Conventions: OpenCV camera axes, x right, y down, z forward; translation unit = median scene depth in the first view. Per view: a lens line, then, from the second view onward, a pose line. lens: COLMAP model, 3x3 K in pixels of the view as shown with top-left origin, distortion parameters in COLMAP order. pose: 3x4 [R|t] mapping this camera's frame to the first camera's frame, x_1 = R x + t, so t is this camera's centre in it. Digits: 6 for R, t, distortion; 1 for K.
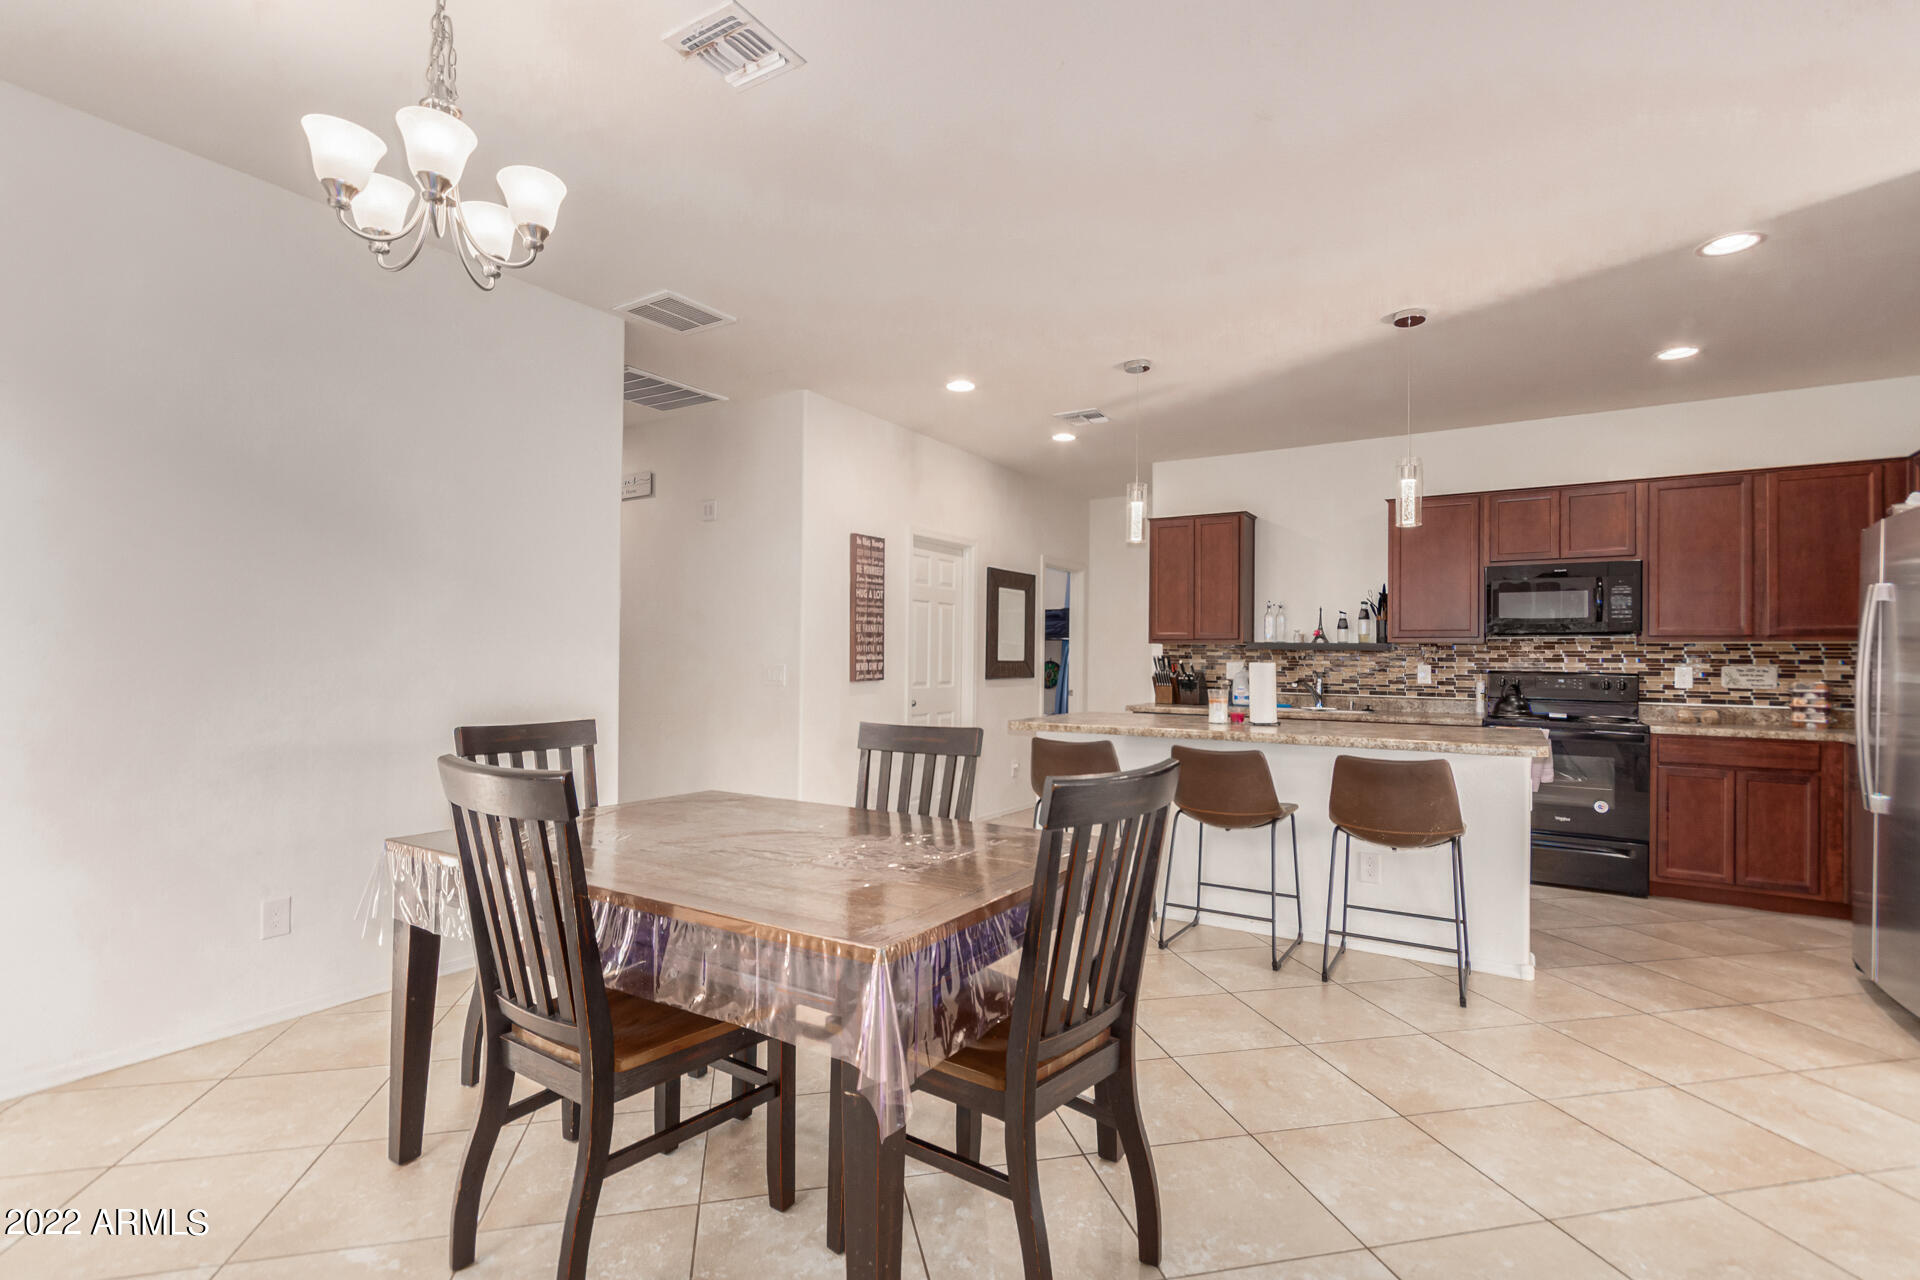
lens RADIAL K [[894.2, 0, 954.6], [0, 894.2, 648.6], [0, 0, 1]] dist [0.003429, -0.000760]
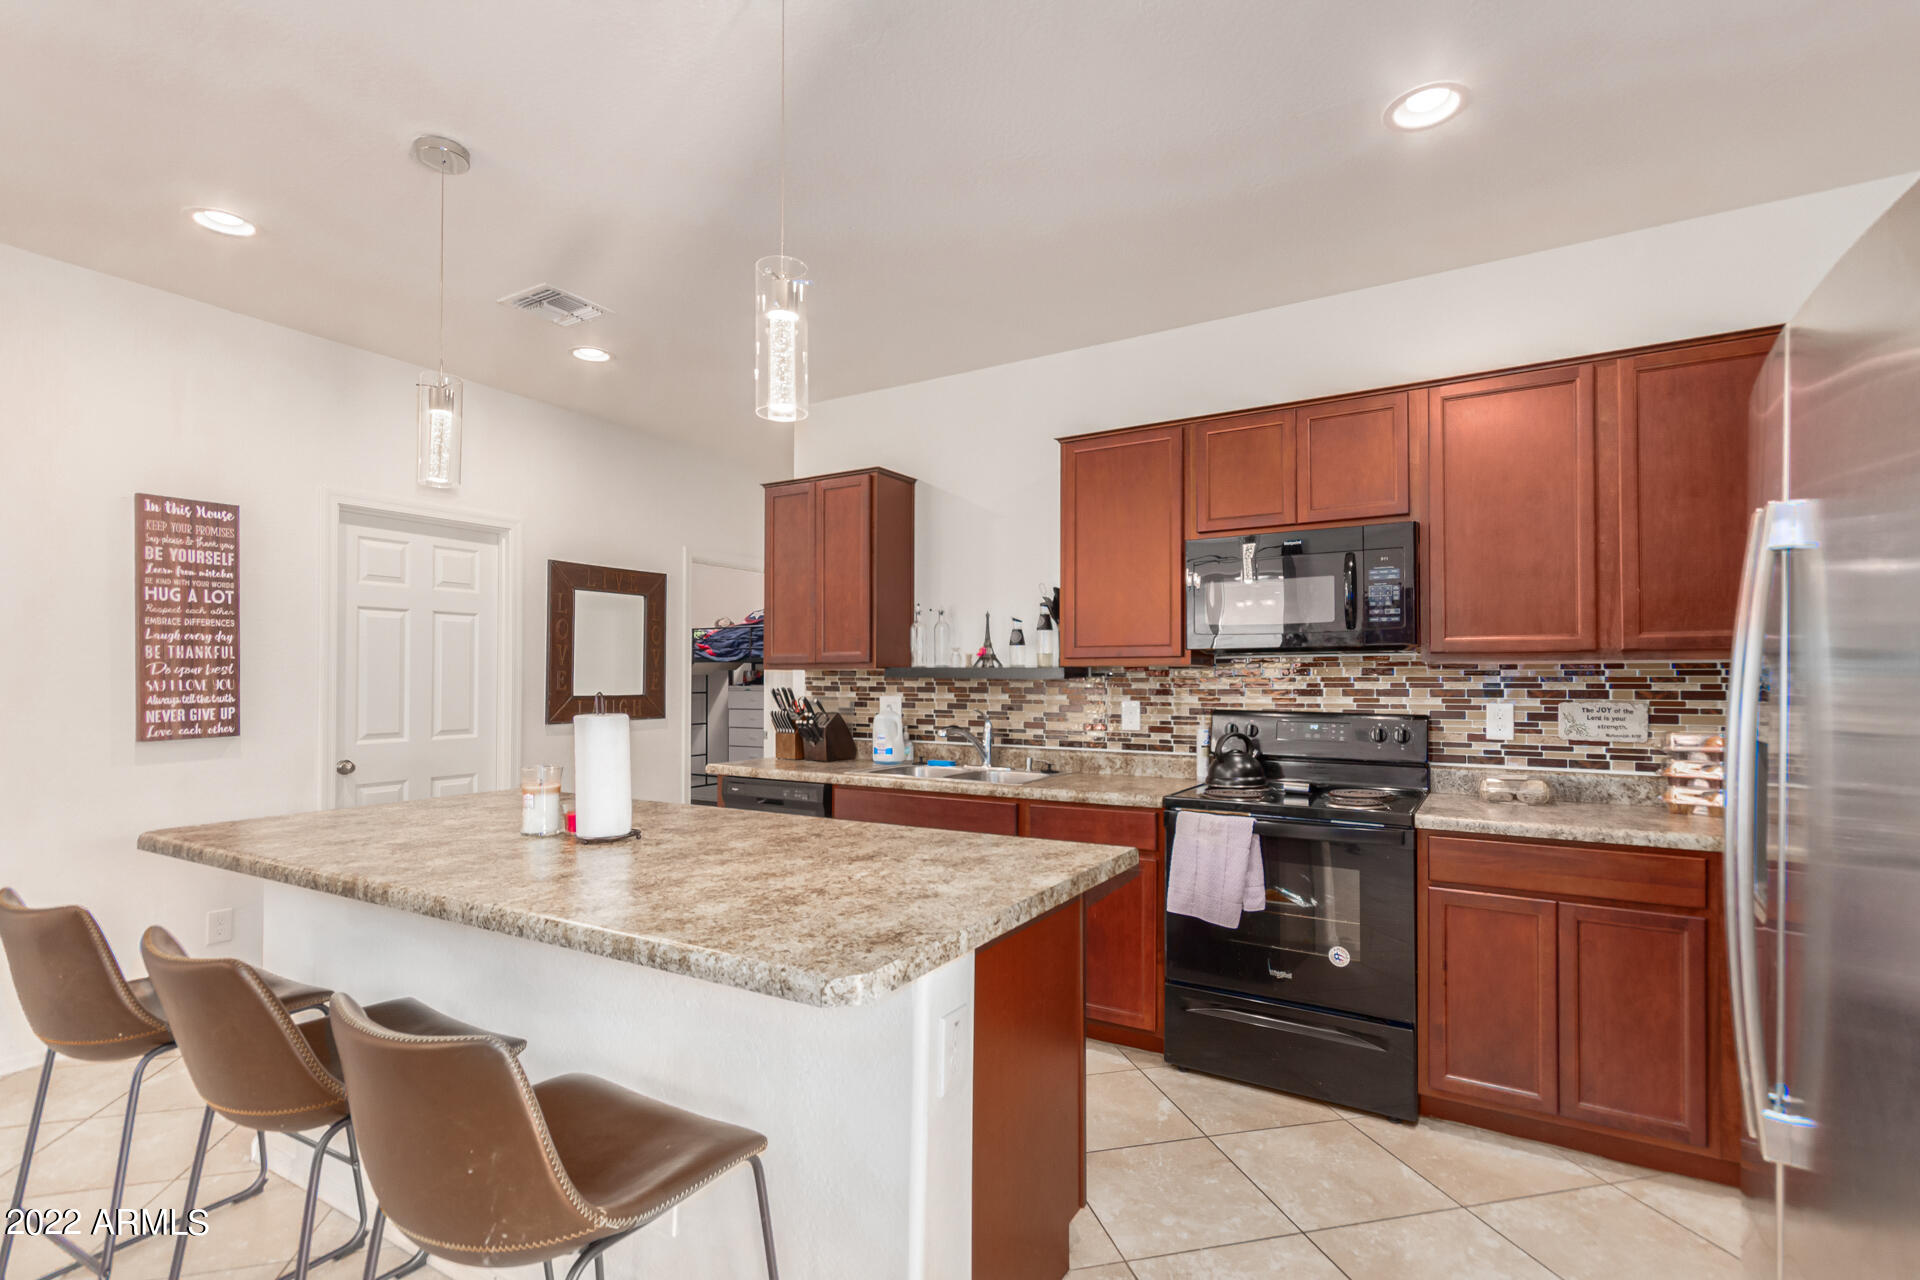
lens RADIAL K [[894.2, 0, 958.3], [0, 894.2, 666.0], [0, 0, 1]] dist [0.003429, -0.000760]
pose [[0.999706, -0.010519, 0.021860, 0.432581], [0.010571, 0.999941, -0.002300, -0.006937], [-0.021834, 0.002531, 0.999758, 0.405789]]
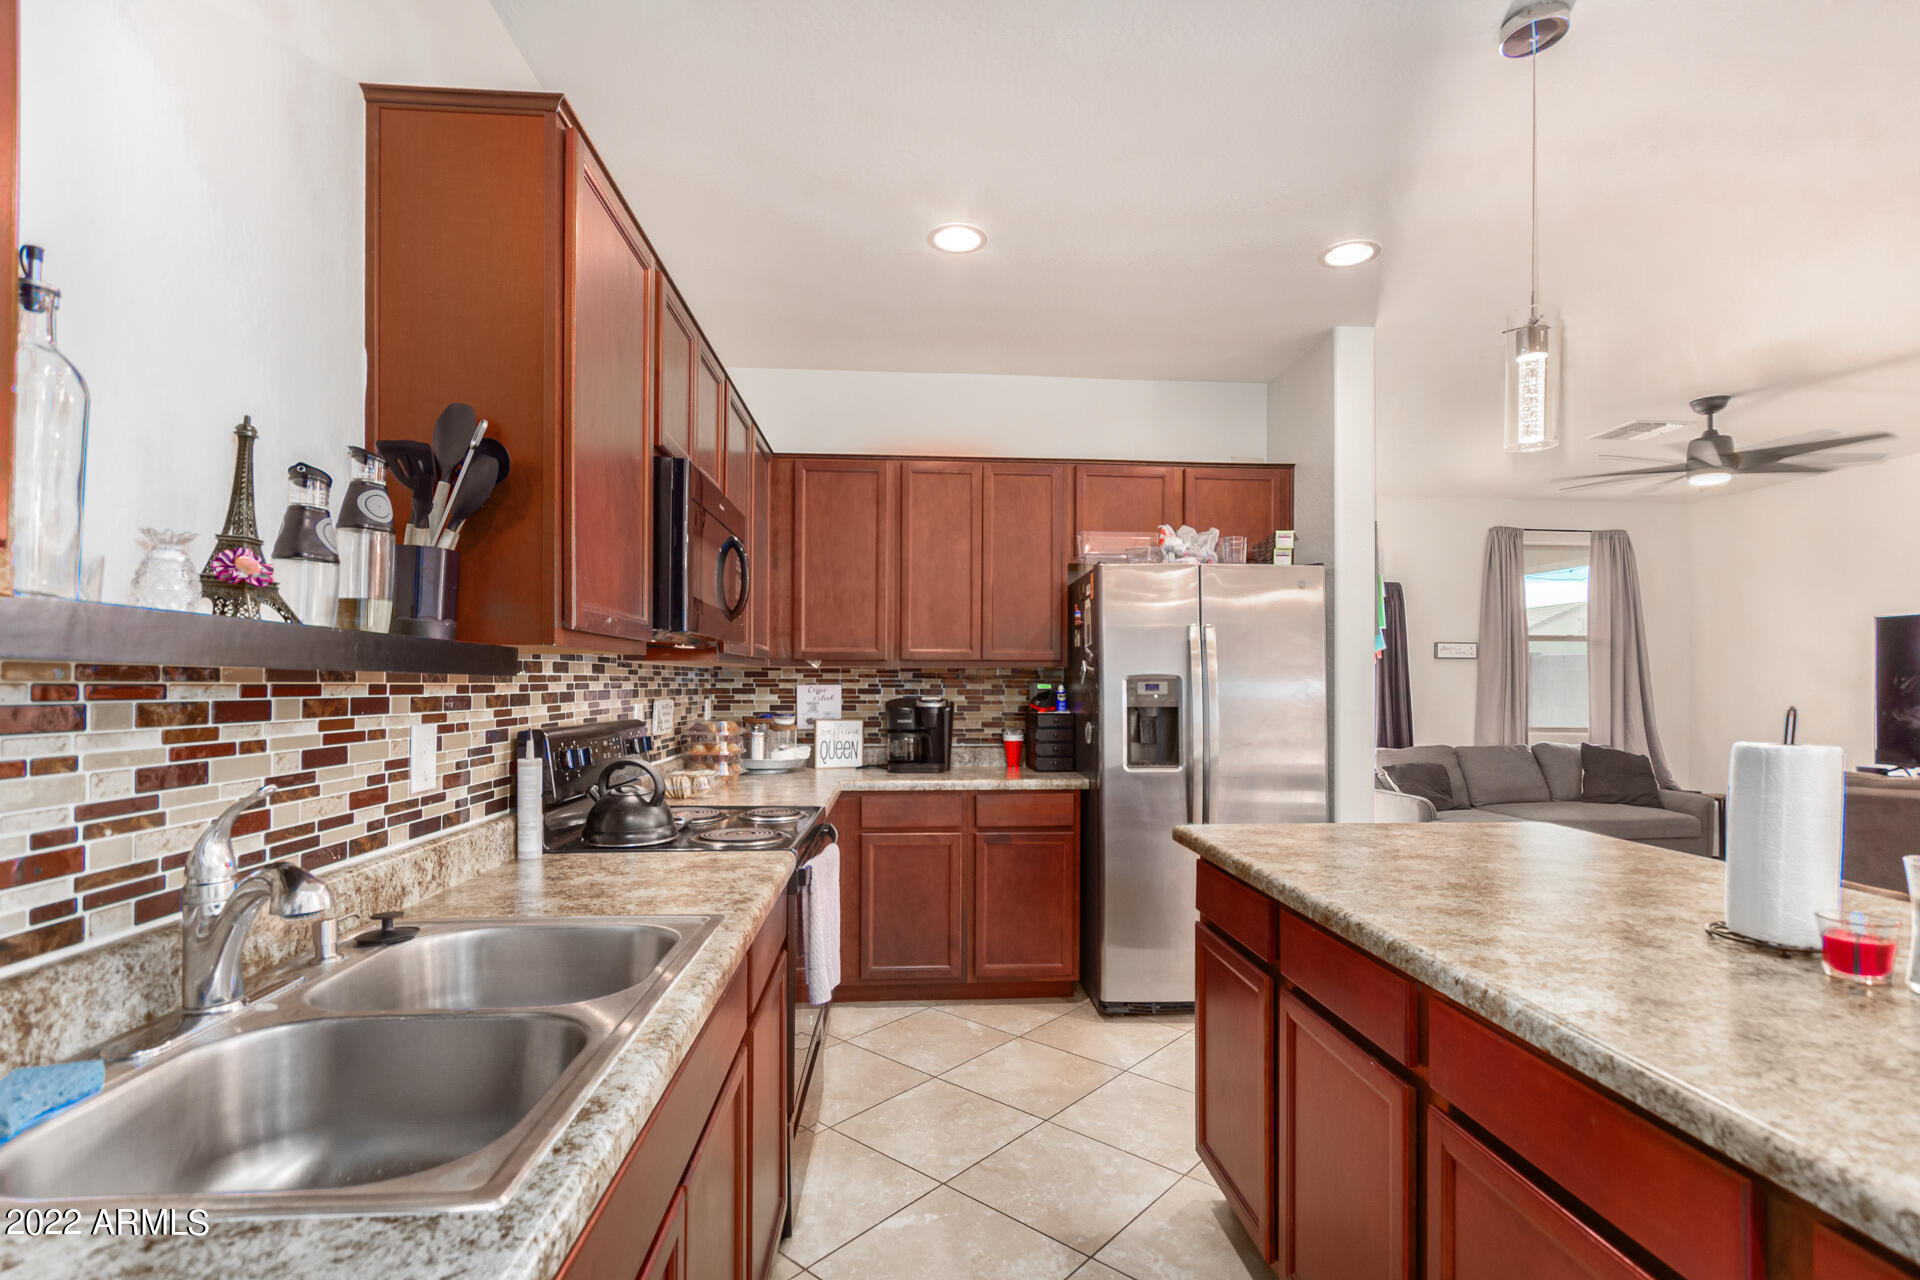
lens RADIAL K [[894.2, 0, 972.4], [0, 894.2, 681.8], [0, 0, 1]] dist [0.003429, -0.000760]
pose [[-0.601595, -0.013122, 0.798694, 0.217579], [-0.022051, 0.999757, -0.000184, 0.001387], [-0.798497, -0.017722, -0.601738, 1.150194]]
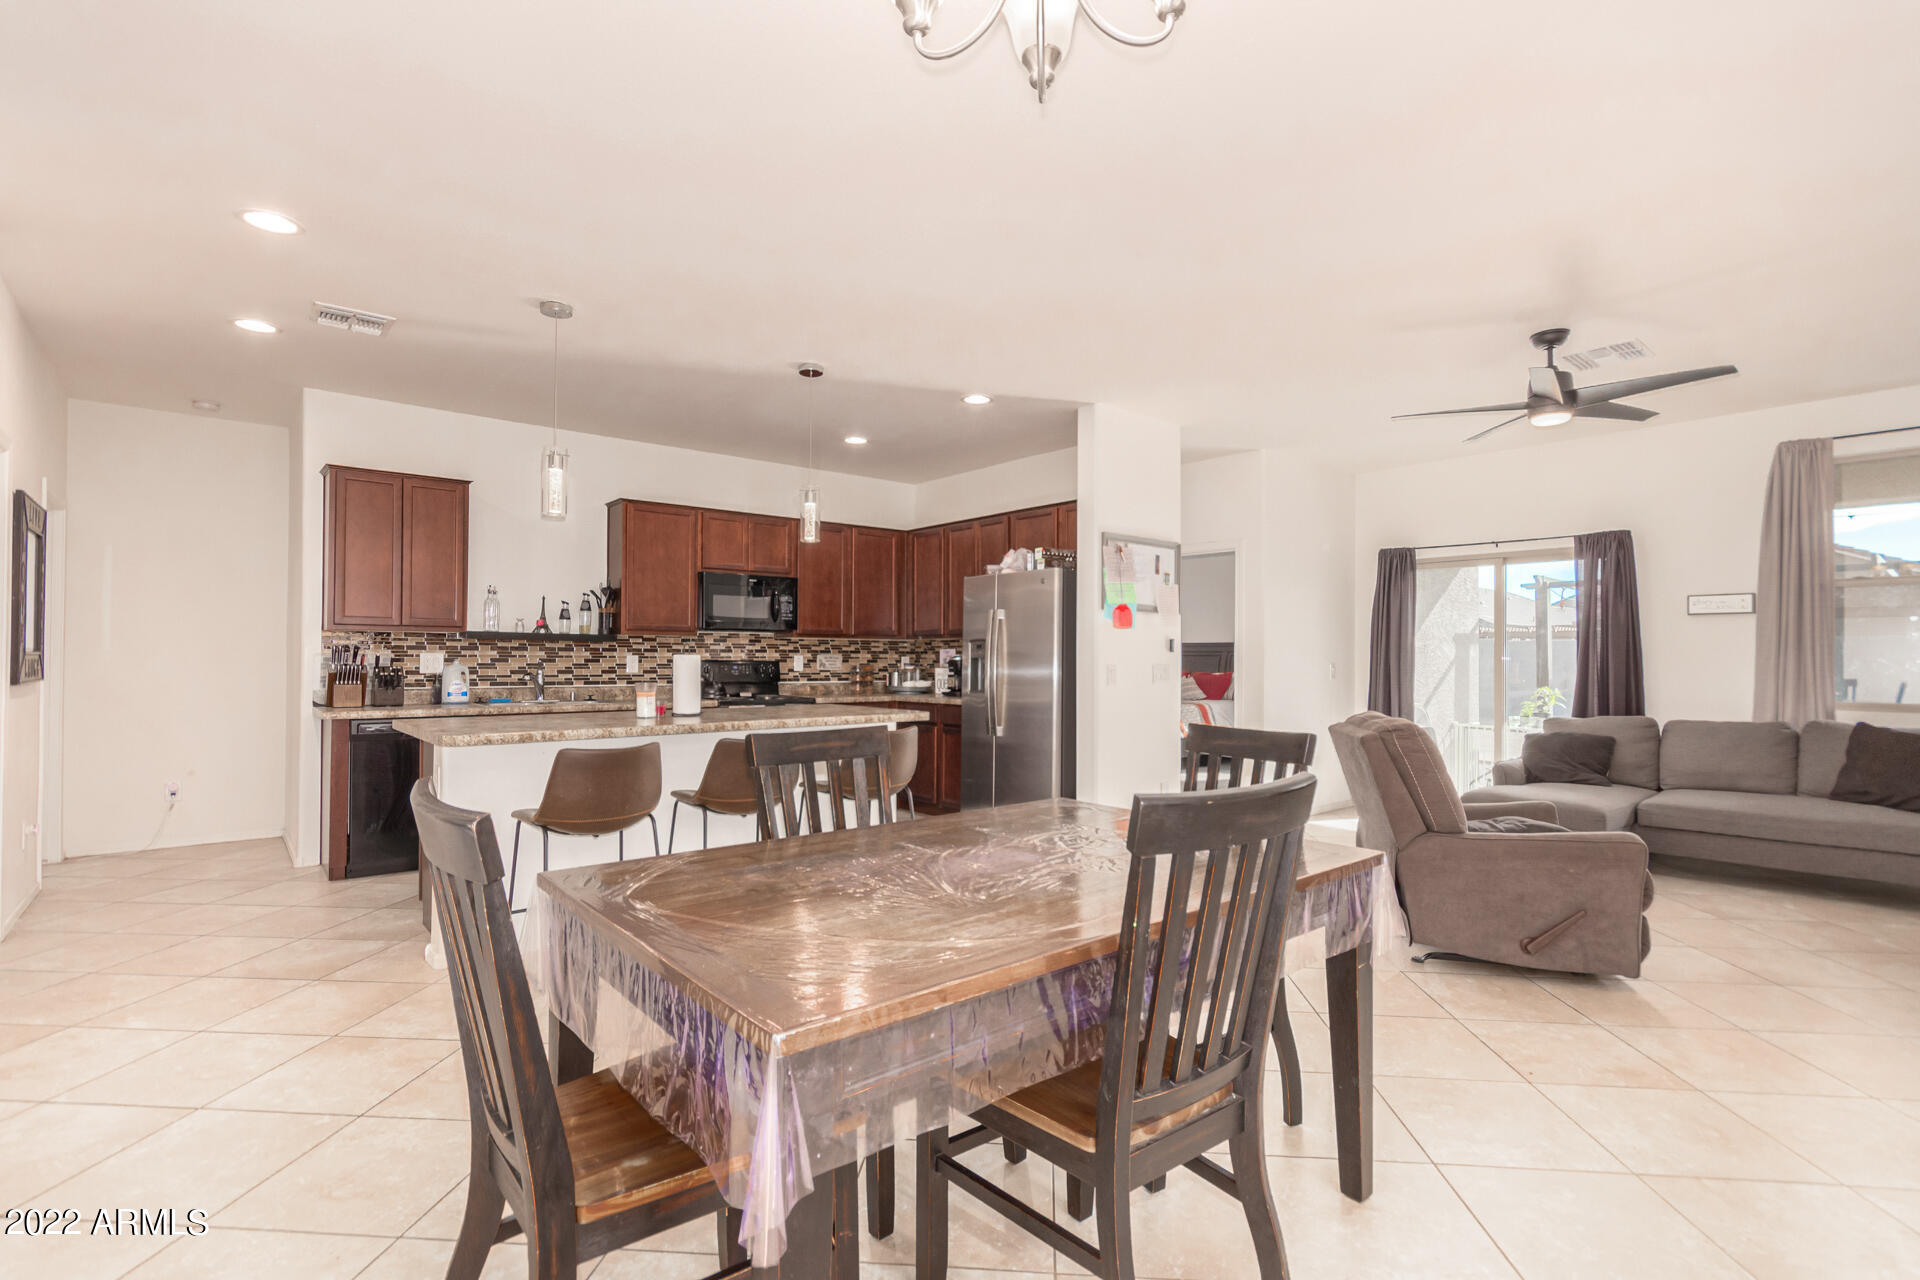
lens RADIAL K [[894.2, 0, 976.8], [0, 894.2, 646.9], [0, 0, 1]] dist [0.003429, -0.000760]
pose [[0.290831, 0.001980, 0.956772, -0.436652], [-0.014281, 0.999895, 0.002272, -0.000397], [-0.956668, -0.014324, 0.290829, 0.317922]]
